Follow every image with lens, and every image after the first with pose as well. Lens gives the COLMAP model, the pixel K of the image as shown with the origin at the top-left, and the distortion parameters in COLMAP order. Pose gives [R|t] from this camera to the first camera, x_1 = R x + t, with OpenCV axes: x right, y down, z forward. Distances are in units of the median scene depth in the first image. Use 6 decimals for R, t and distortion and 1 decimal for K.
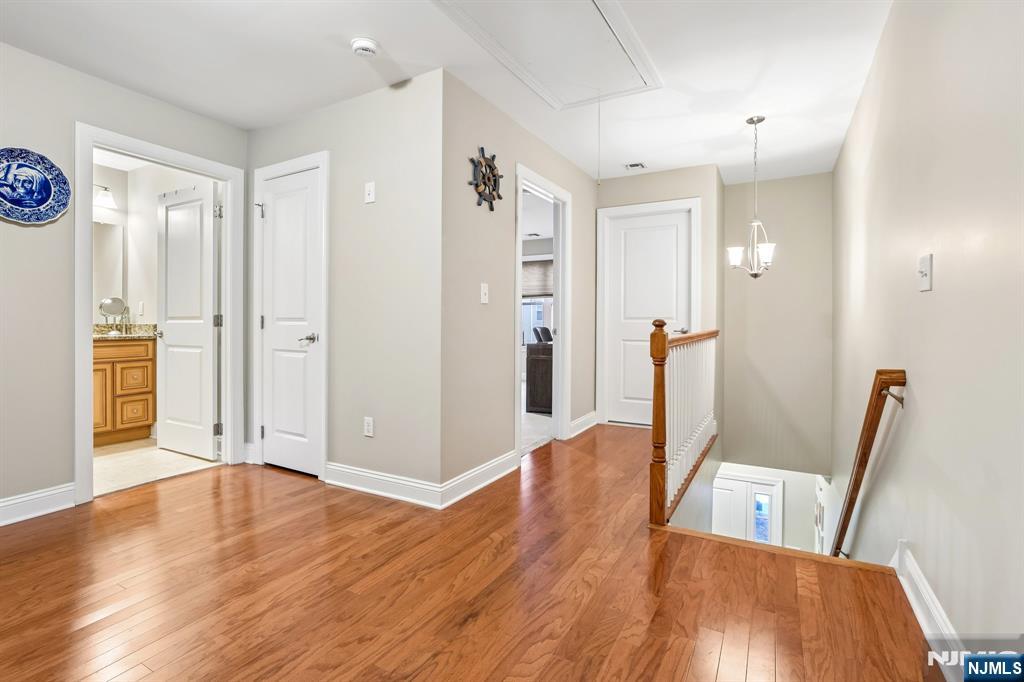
lens RADIAL K [[495.9, 0, 511.9], [0, 495.9, 324.1], [0, 0, 1]] dist [0.000476, 0.000057]
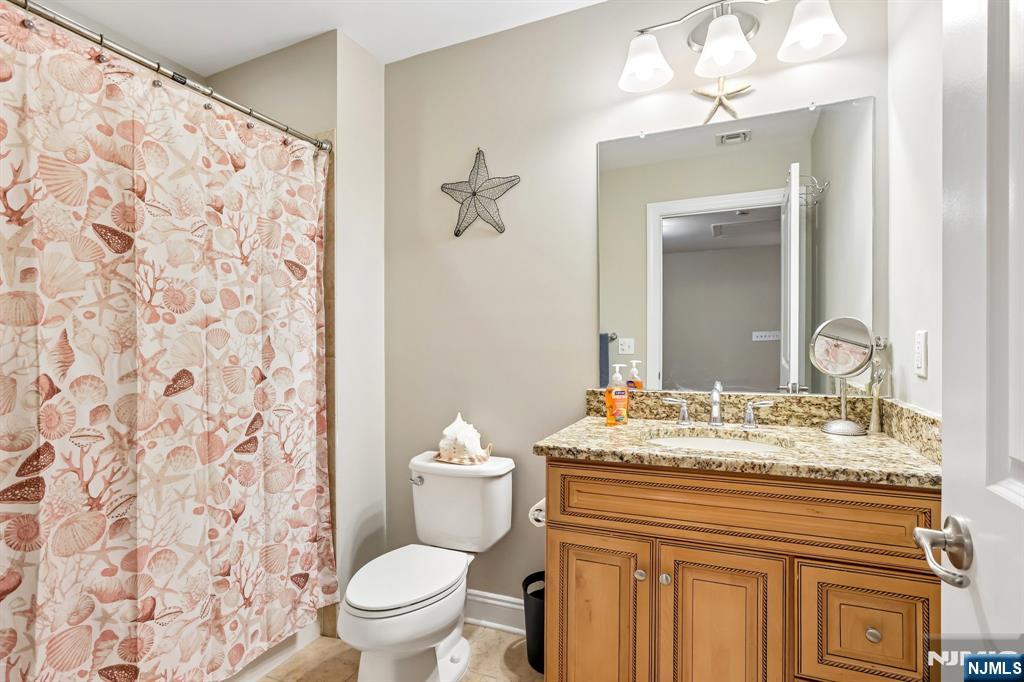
lens RADIAL K [[470.6, 0, 512.0], [0, 470.6, 341.0], [0, 0, 1]] dist [-0.000628, -0.000153]
pose [[0.095258, 0.000343, -0.995453, -0.514742], [0.003297, 0.999994, 0.000660, -0.040085], [0.995447, -0.003345, 0.095257, 0.757064]]
